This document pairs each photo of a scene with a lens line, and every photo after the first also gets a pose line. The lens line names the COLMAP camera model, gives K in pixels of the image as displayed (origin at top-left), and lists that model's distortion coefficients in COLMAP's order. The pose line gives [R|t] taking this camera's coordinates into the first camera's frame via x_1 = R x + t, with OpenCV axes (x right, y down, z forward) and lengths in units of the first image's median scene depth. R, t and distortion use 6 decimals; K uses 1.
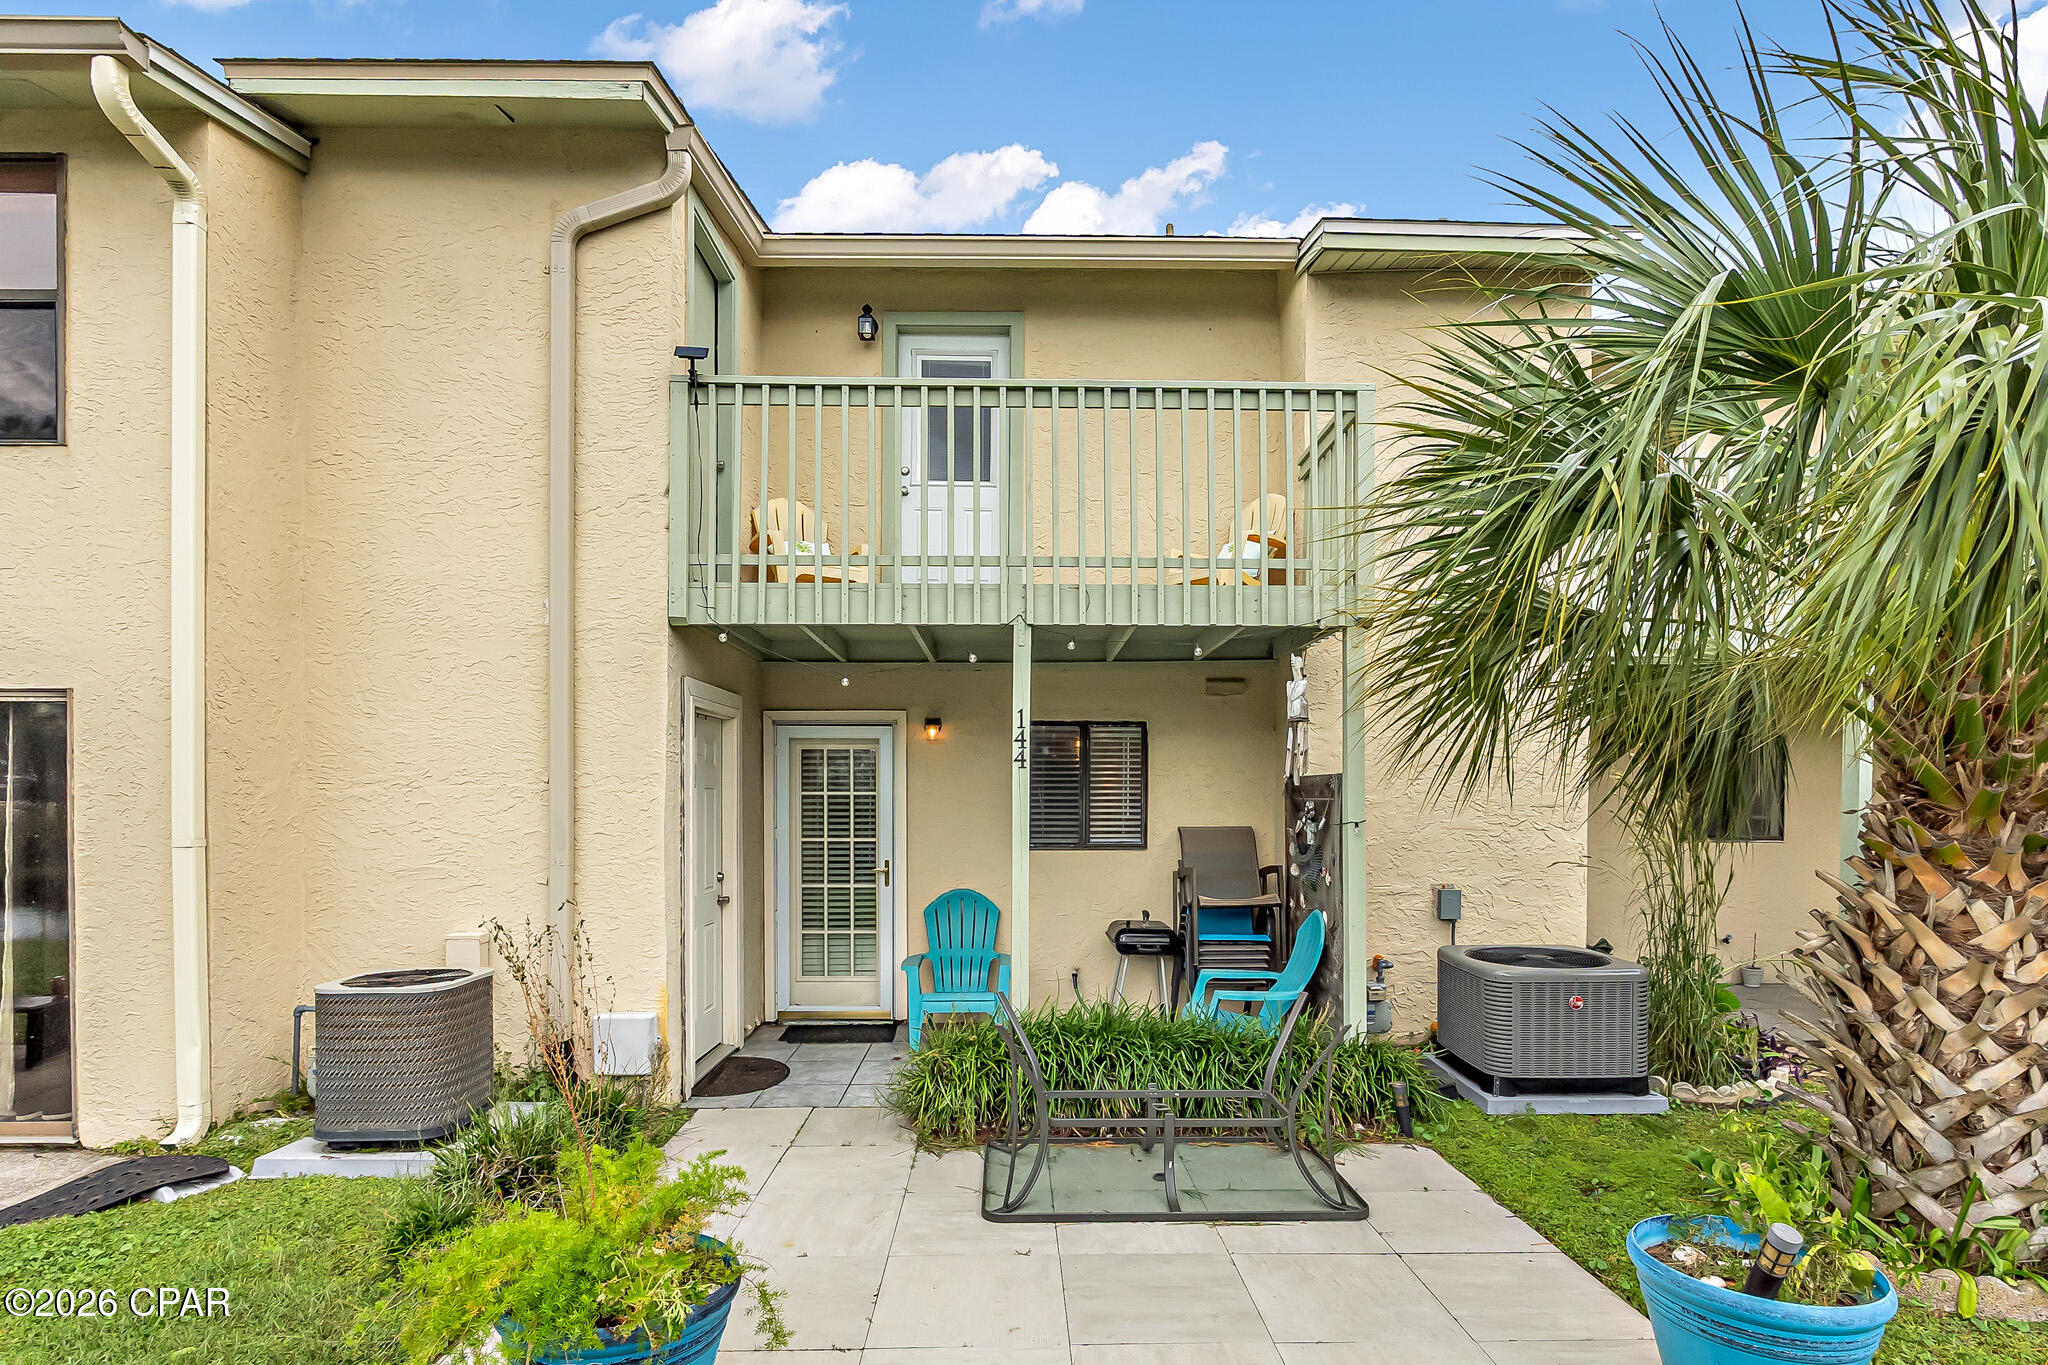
lens RADIAL K [[1027.6, 0, 1017.0], [0, 1027.6, 793.5], [0, 0, 1]] dist [-0.003058, 0.000515]
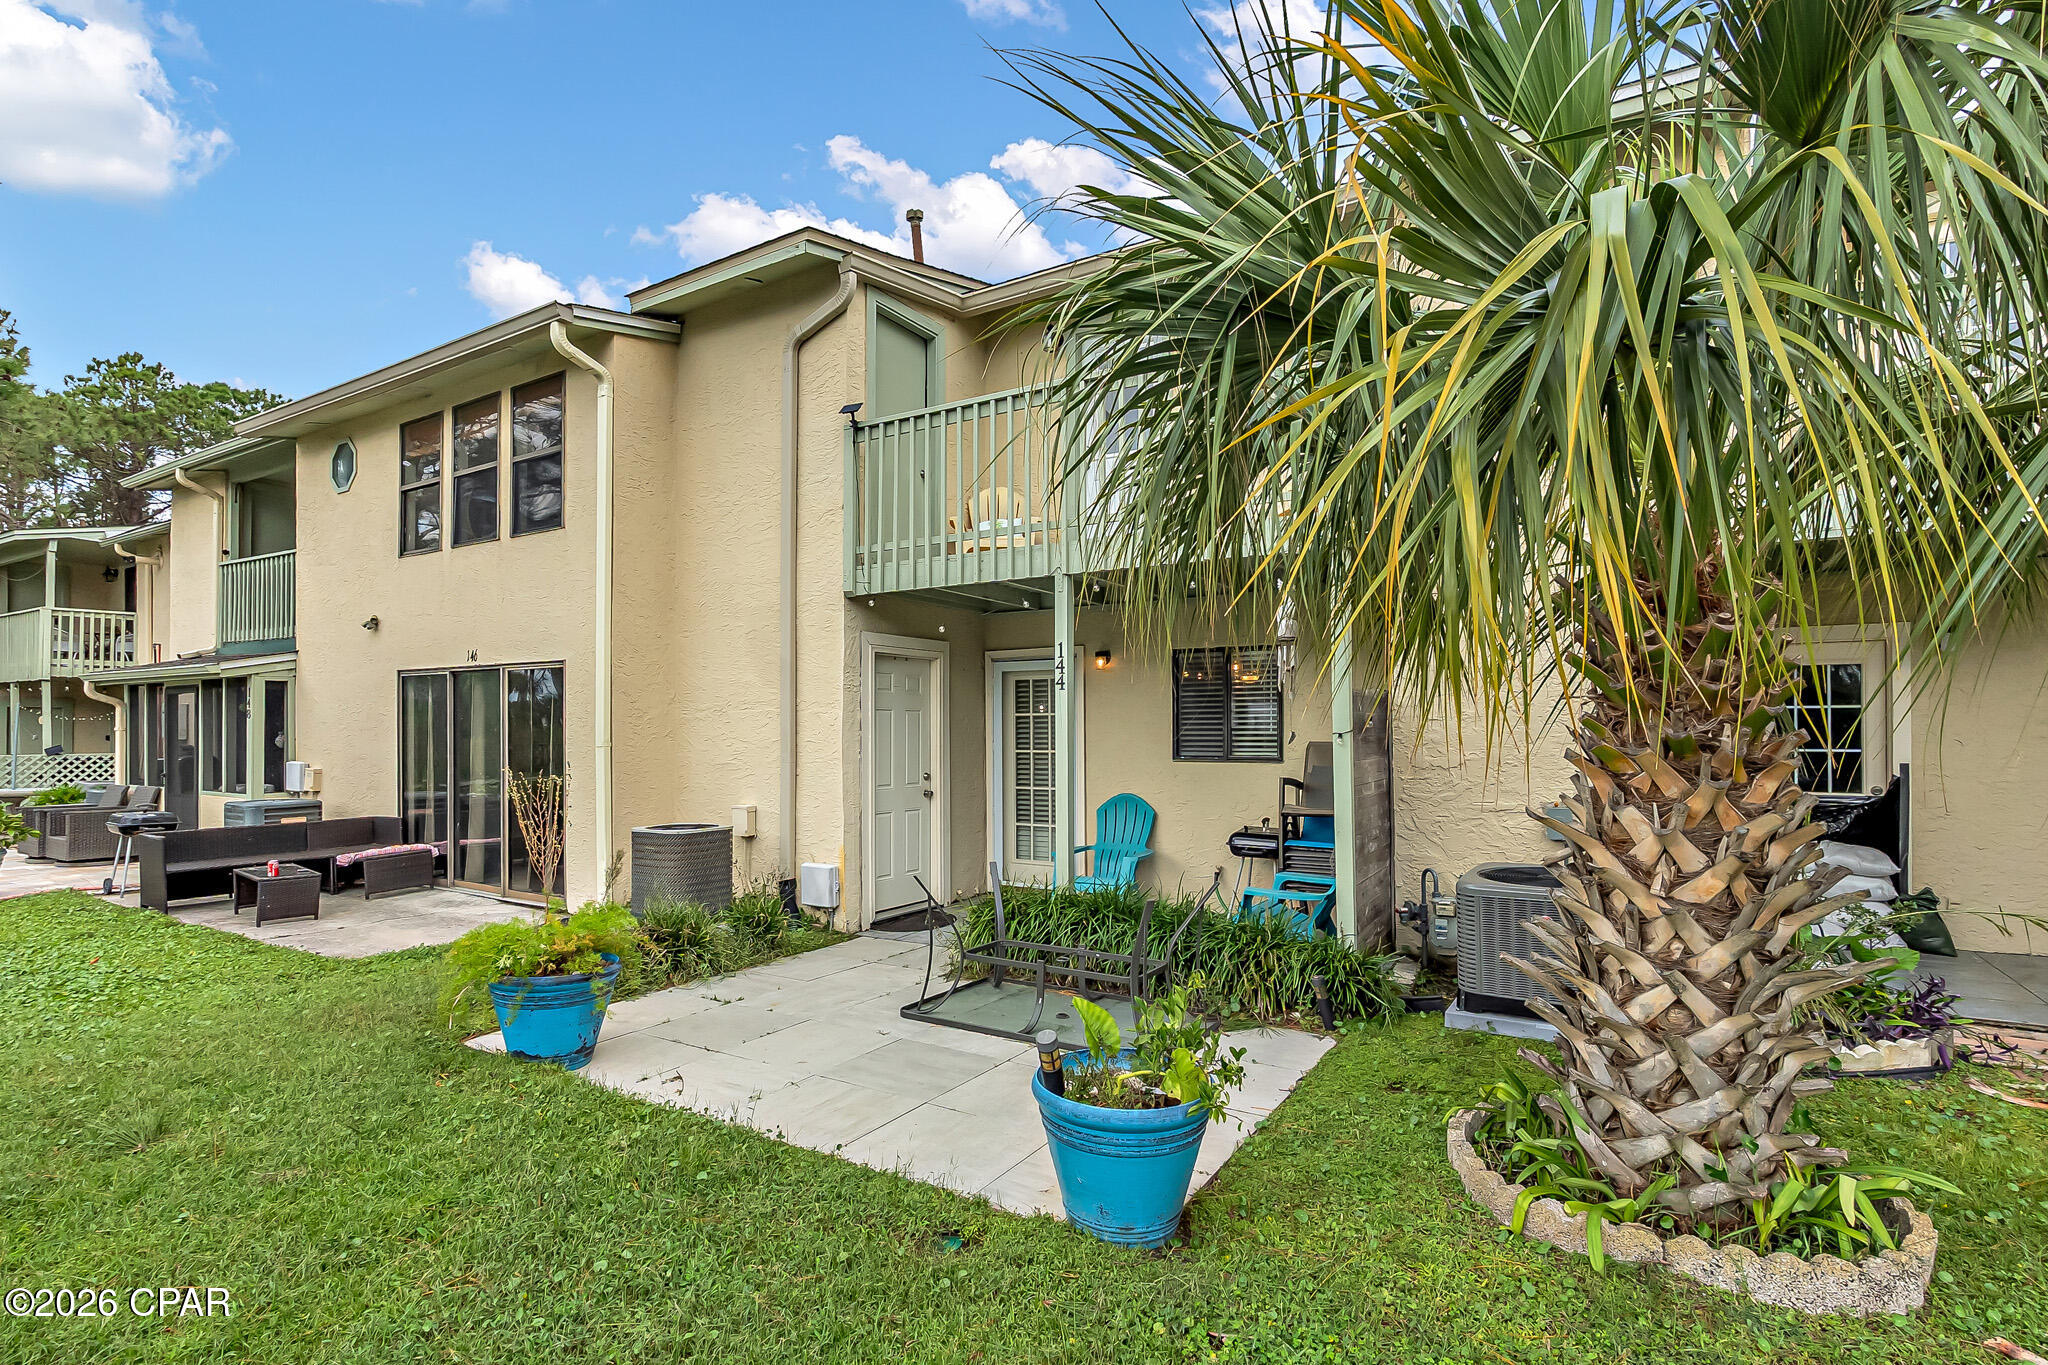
lens RADIAL K [[965.2, 0, 1015.2], [0, 965.2, 701.7], [0, 0, 1]] dist [-0.007111, 0.000528]
pose [[0.841450, -0.019153, -0.539995, 0.594998], [0.007200, 0.999680, -0.024238, 0.017660], [0.540287, 0.016507, 0.841319, -0.010384]]
